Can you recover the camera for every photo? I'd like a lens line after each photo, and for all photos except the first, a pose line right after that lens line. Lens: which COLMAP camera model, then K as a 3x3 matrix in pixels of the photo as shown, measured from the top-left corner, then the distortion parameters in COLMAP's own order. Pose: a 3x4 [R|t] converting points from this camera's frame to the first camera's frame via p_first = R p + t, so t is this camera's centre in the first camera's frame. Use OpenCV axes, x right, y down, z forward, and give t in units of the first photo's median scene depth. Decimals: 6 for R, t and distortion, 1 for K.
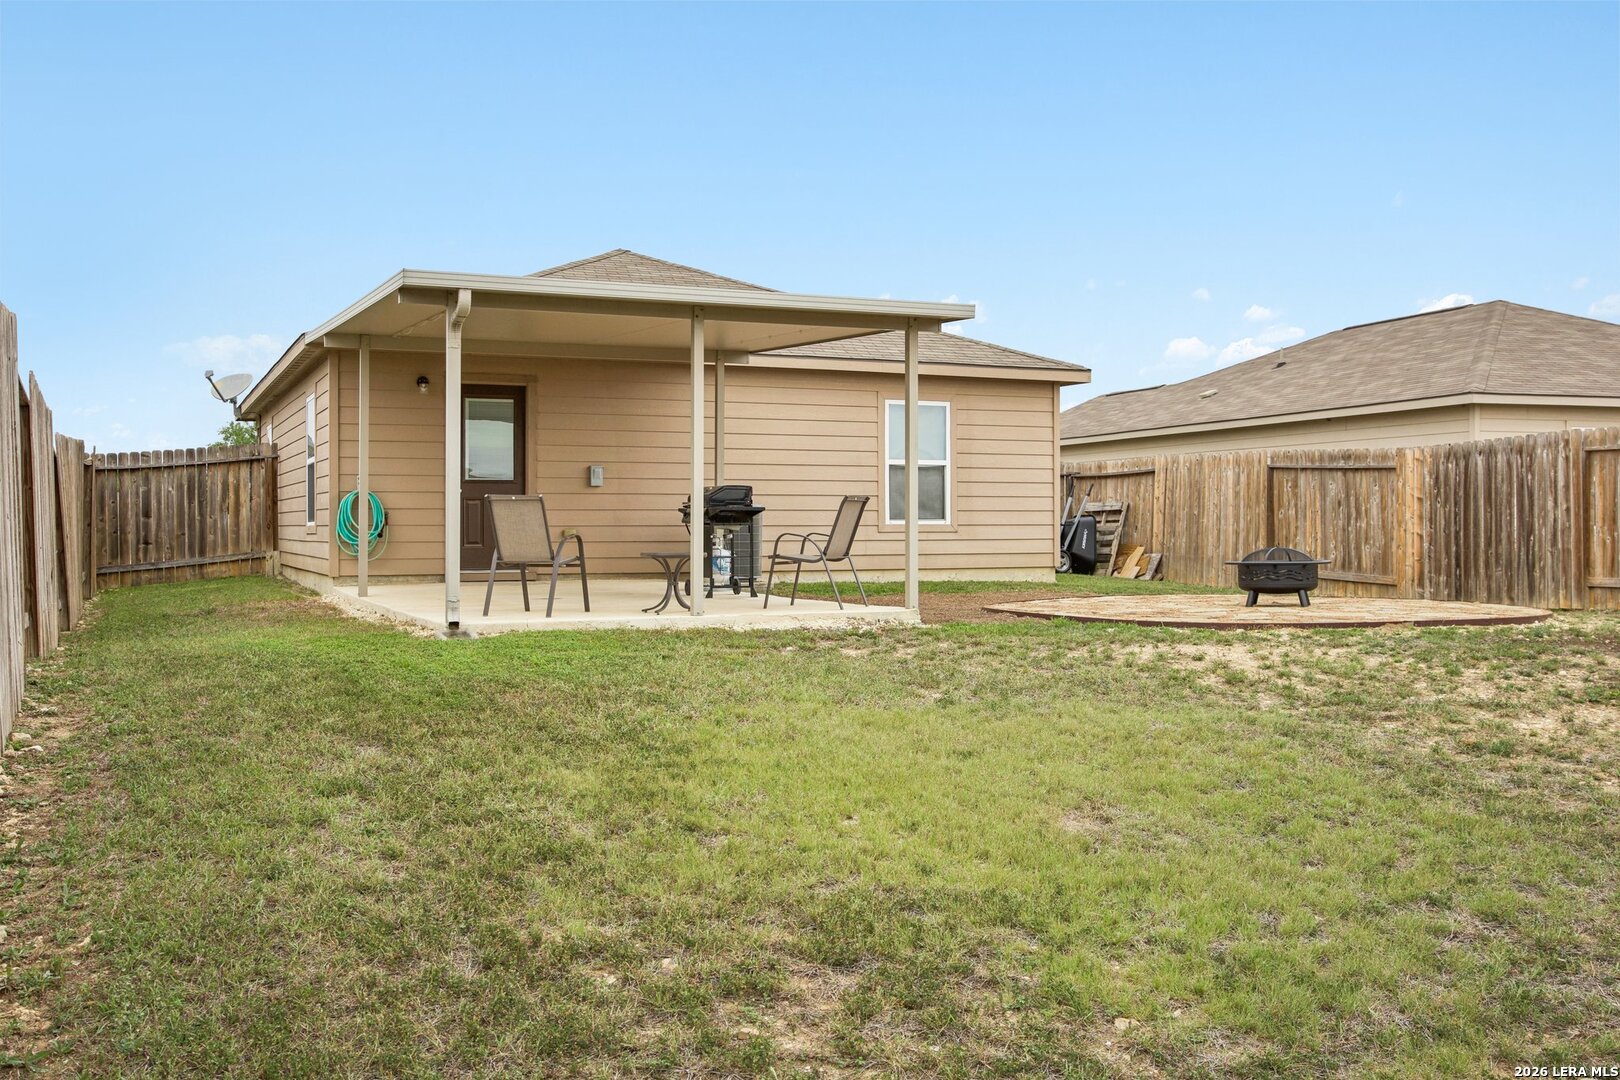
lens RADIAL K [[1603.2, 0, 834.3], [0, 1603.2, 540.7], [0, 0, 1]] dist [-0.002403, 0.001165]
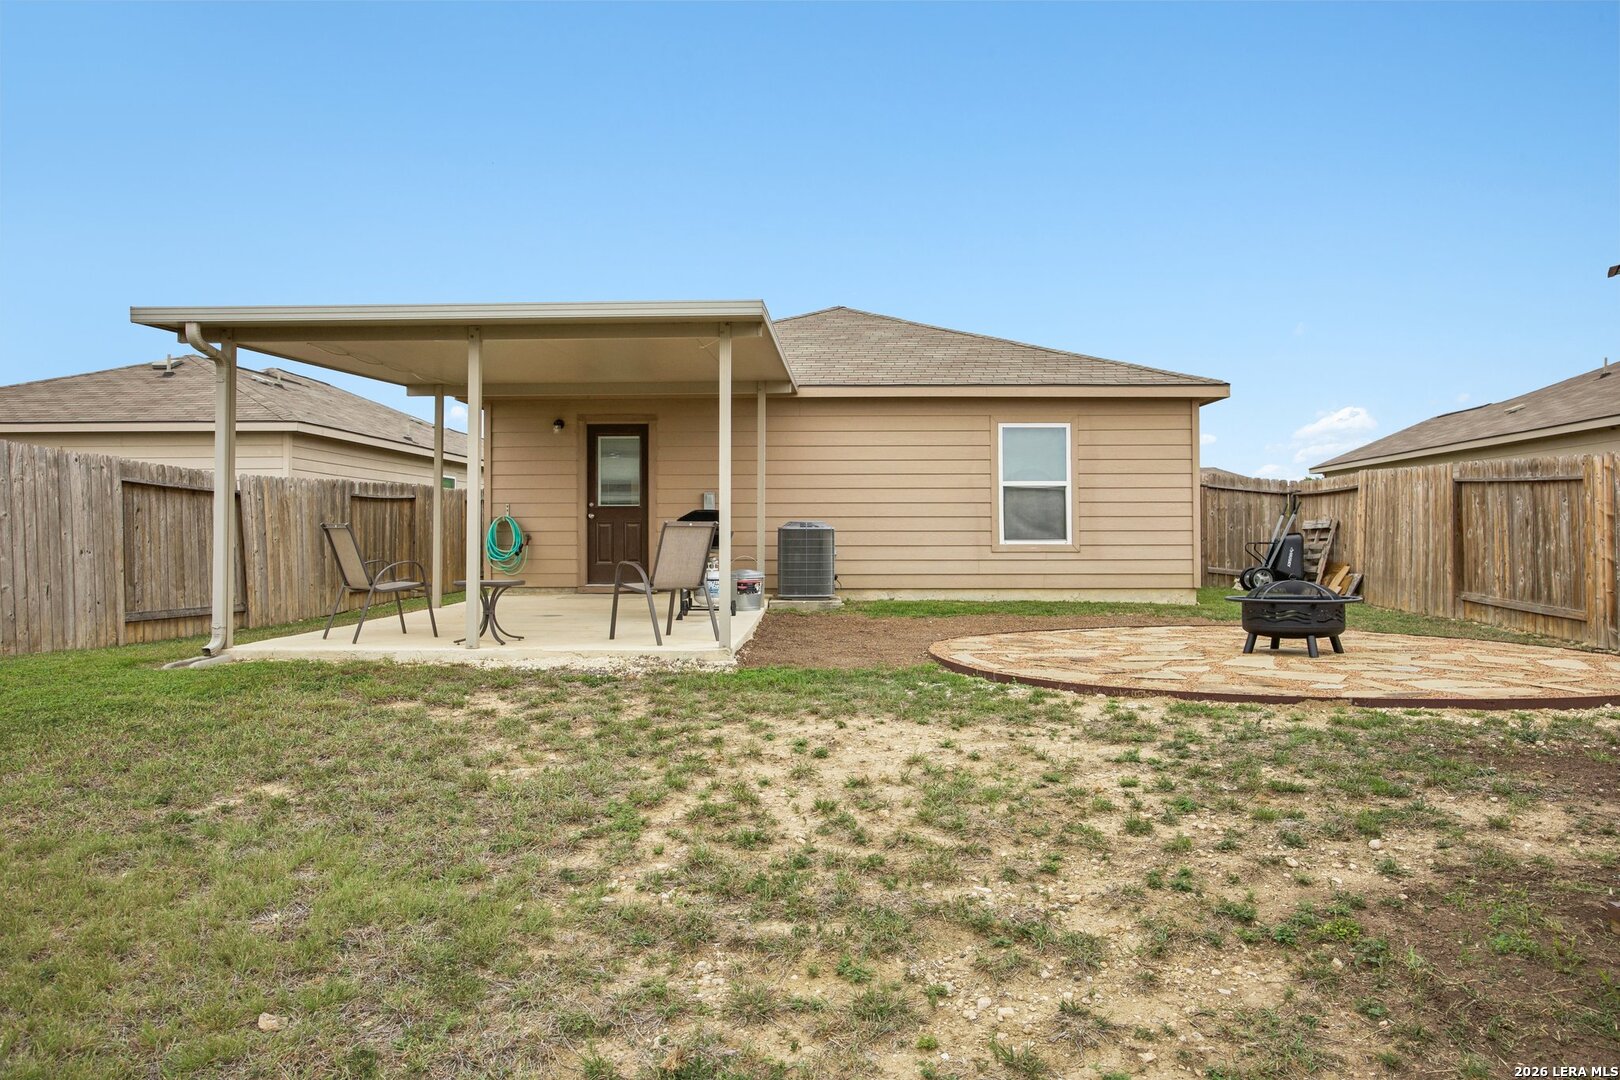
lens RADIAL K [[1113.2, 0, 810.0], [0, 1113.2, 540.0], [0, 0, 1]] dist [-0.004920, 0.000537]
pose [[0.895443, 0.002760, -0.445167, 0.235828], [-0.004374, 0.999987, -0.002598, -0.010387], [0.445154, 0.004273, 0.895444, 0.298329]]
